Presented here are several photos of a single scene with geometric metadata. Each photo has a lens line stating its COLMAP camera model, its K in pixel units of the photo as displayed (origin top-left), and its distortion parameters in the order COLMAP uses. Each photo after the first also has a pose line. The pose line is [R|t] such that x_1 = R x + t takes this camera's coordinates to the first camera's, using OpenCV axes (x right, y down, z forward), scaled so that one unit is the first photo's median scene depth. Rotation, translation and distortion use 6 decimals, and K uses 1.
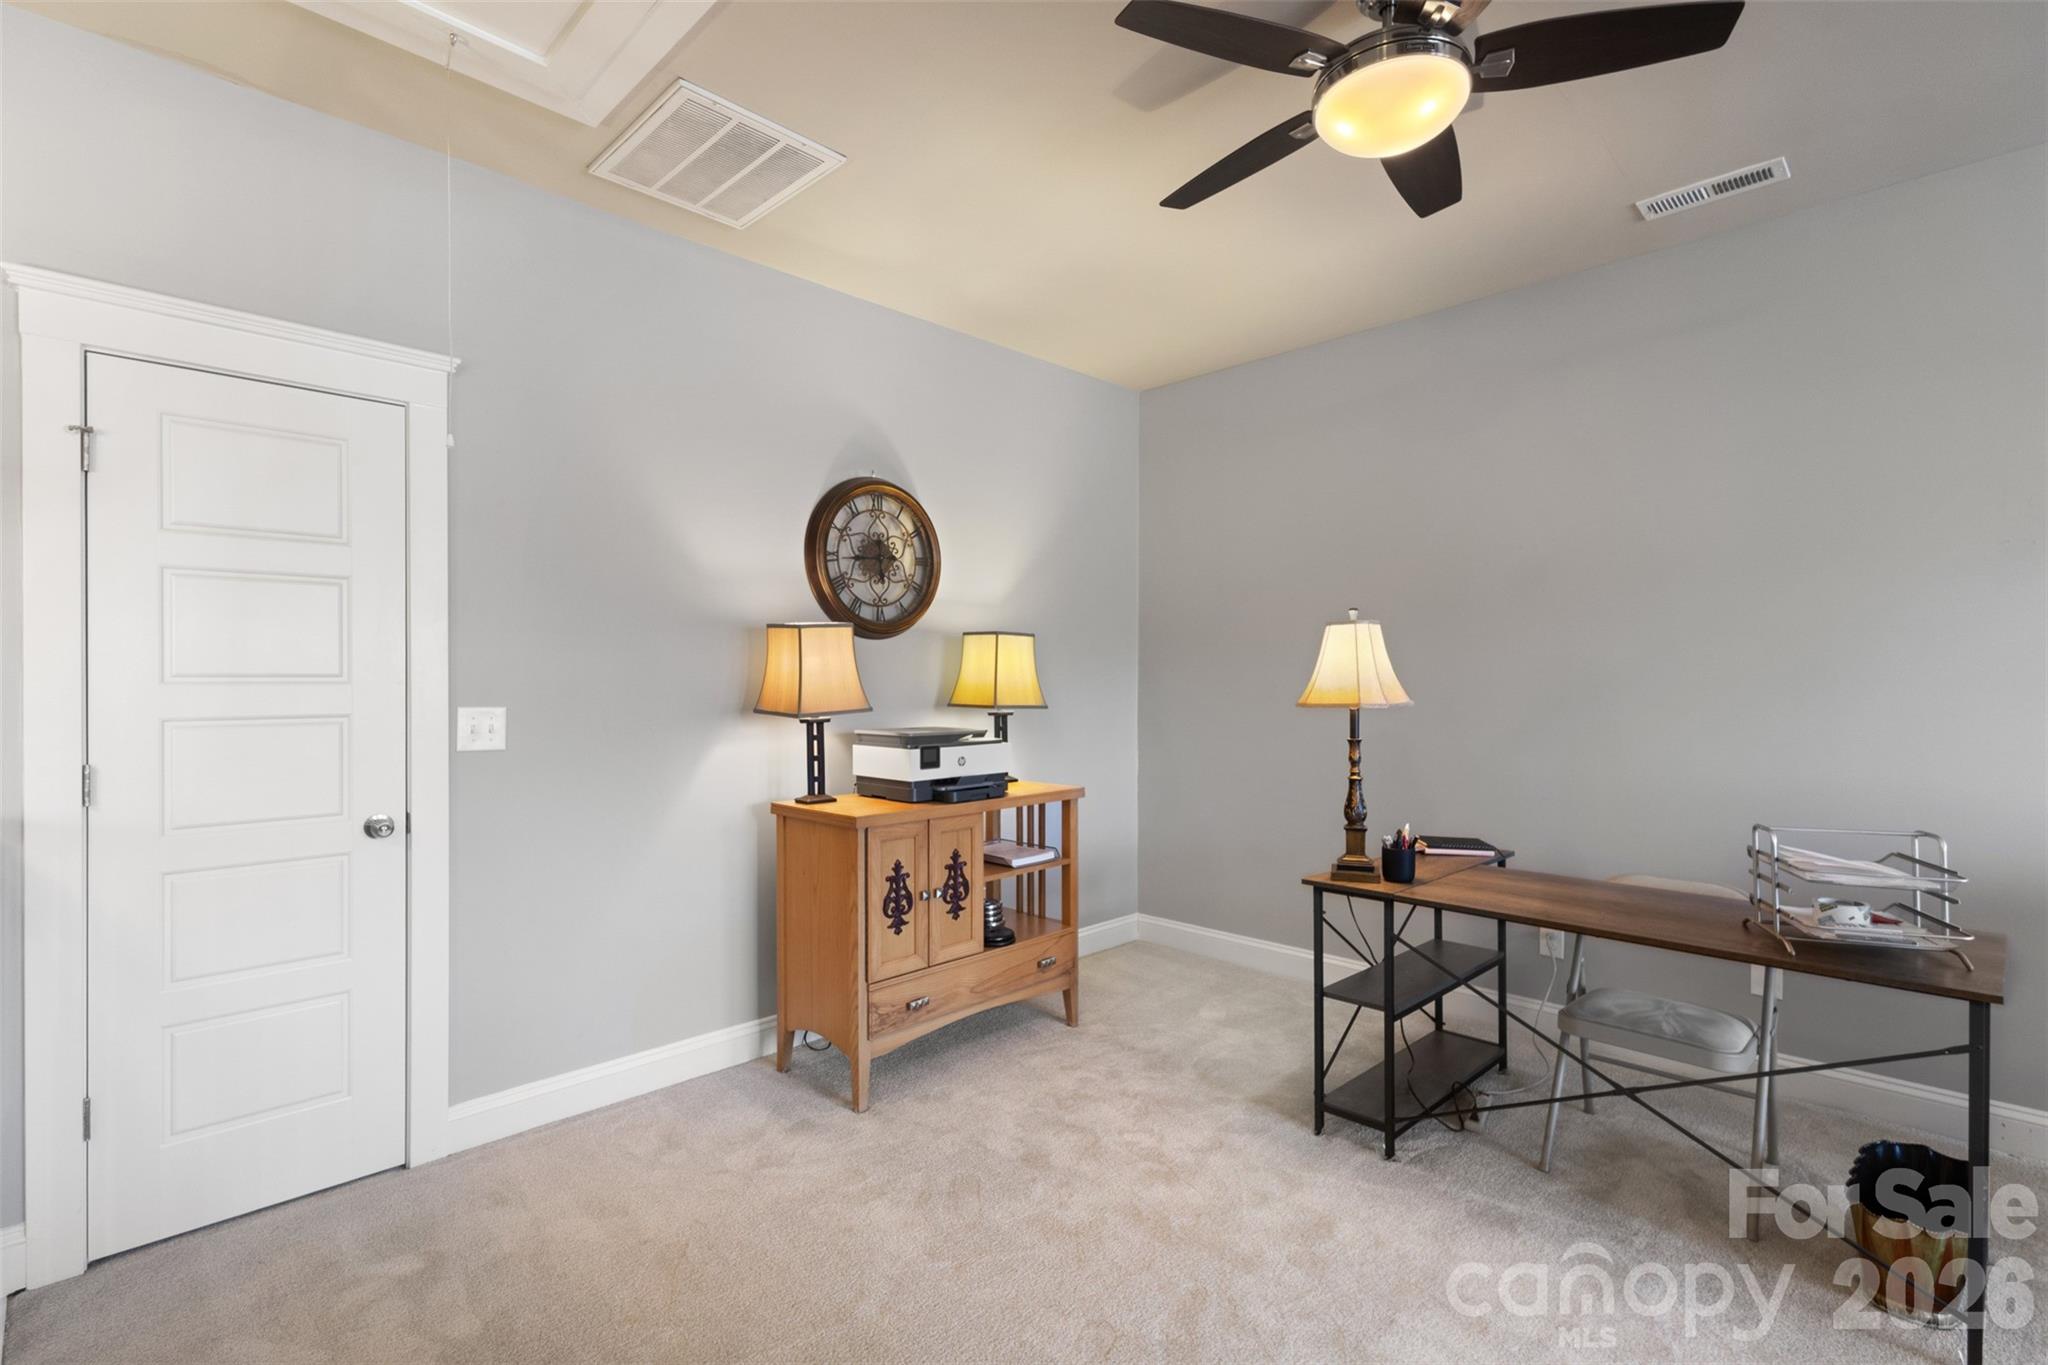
lens RADIAL K [[950.0, 0, 1024.0], [0, 950.0, 682.5], [0, 0, 1]] dist [-0.003535, -0.000252]
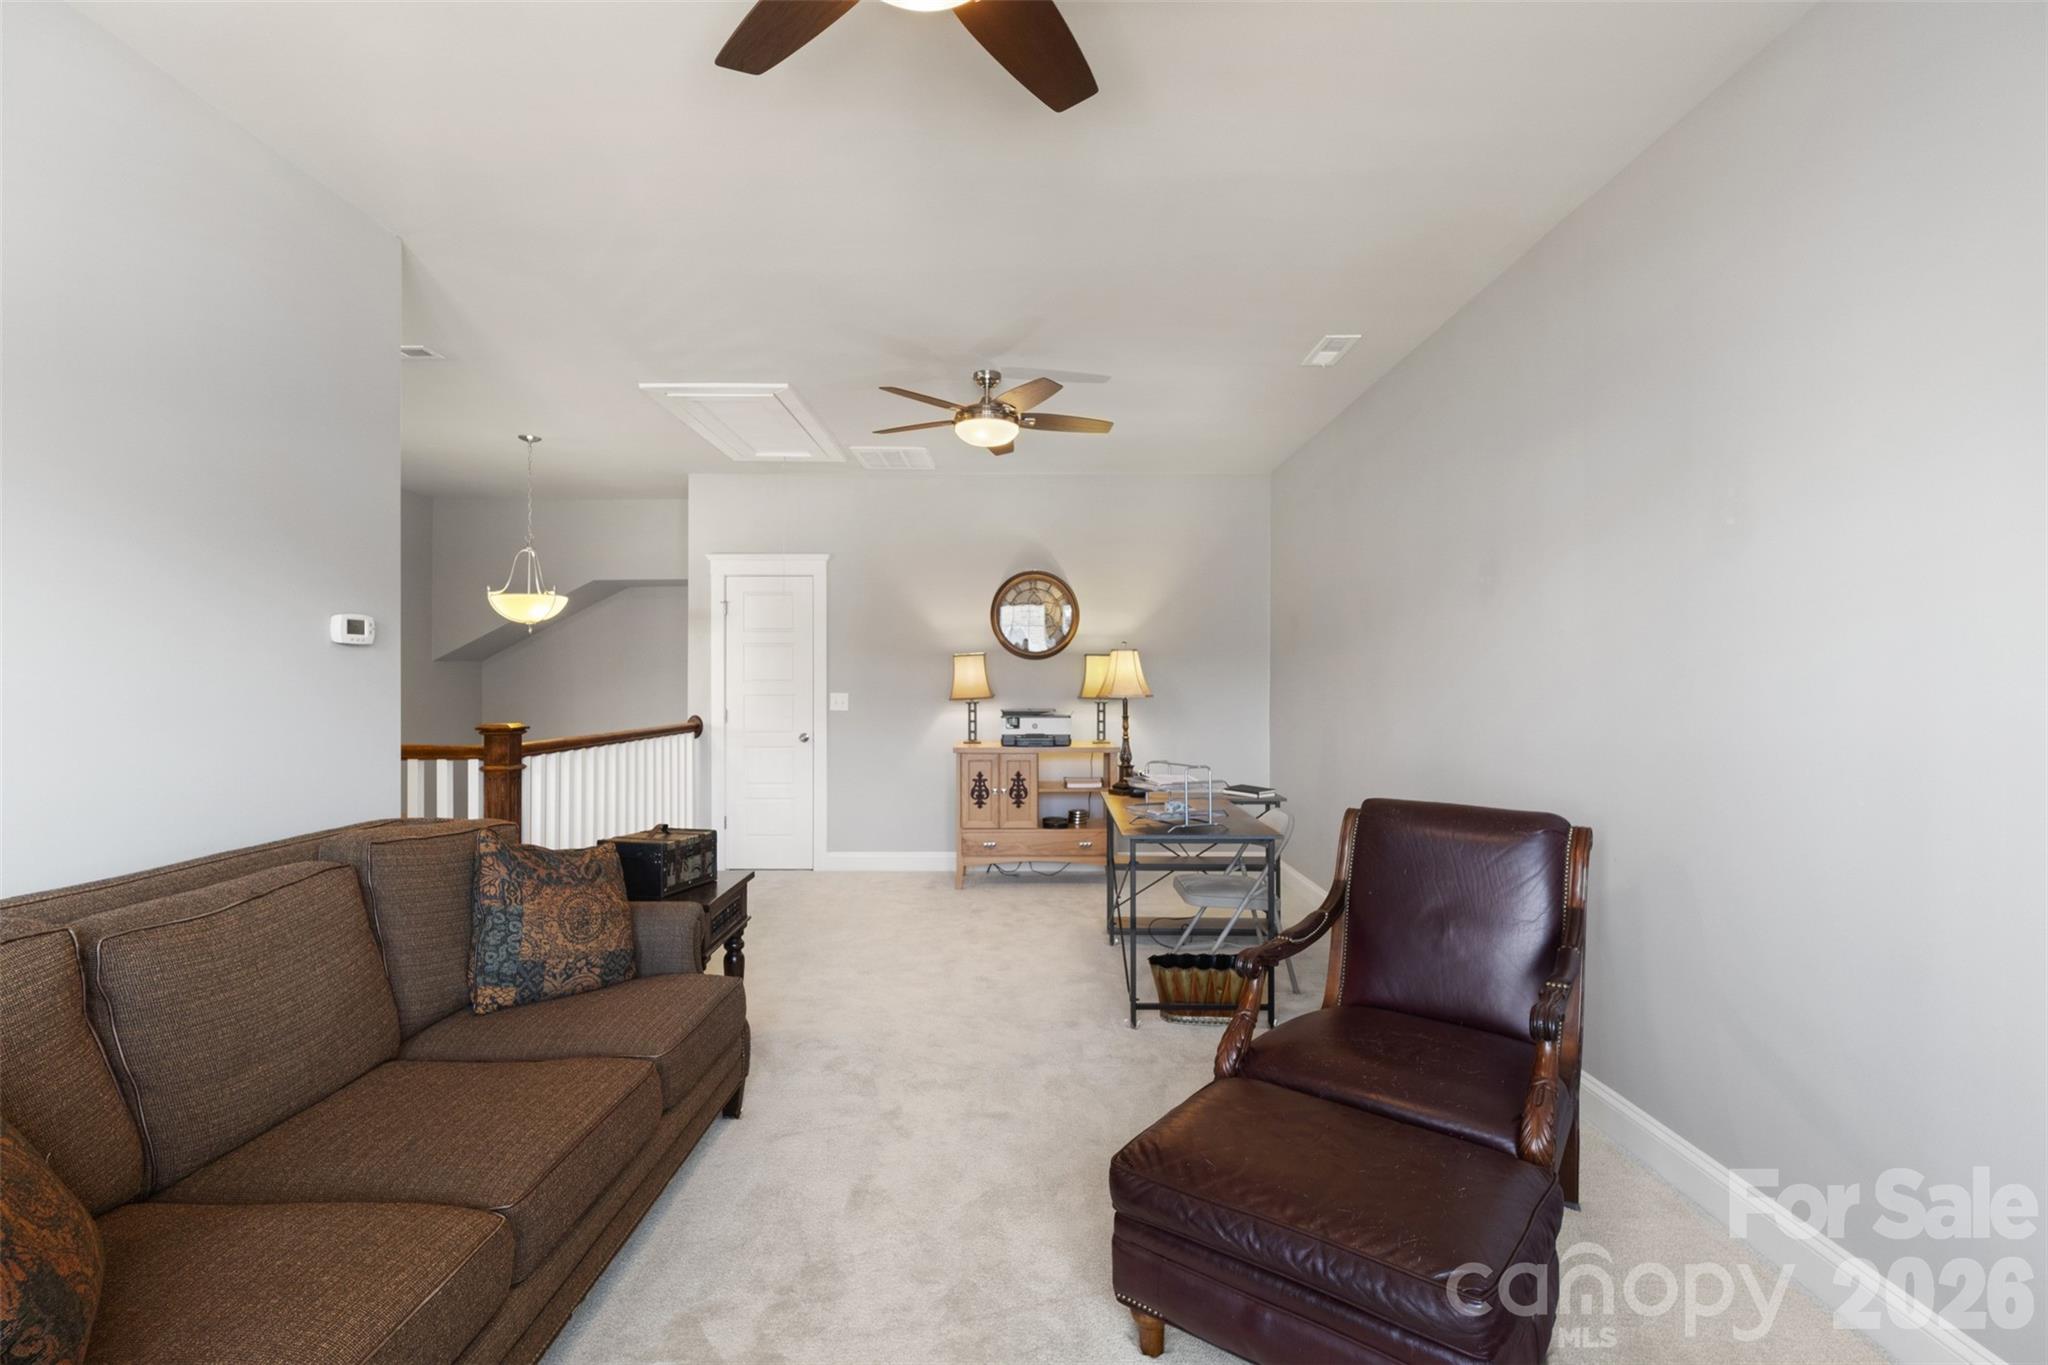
lens RADIAL K [[950.0, 0, 1024.0], [0, 950.0, 682.5], [0, 0, 1]] dist [-0.003535, -0.000252]
pose [[0.695829, -0.000824, -0.718207, 1.296539], [-0.003210, 0.999986, -0.004258, 0.006328], [0.718200, 0.005268, 0.695817, -0.314697]]
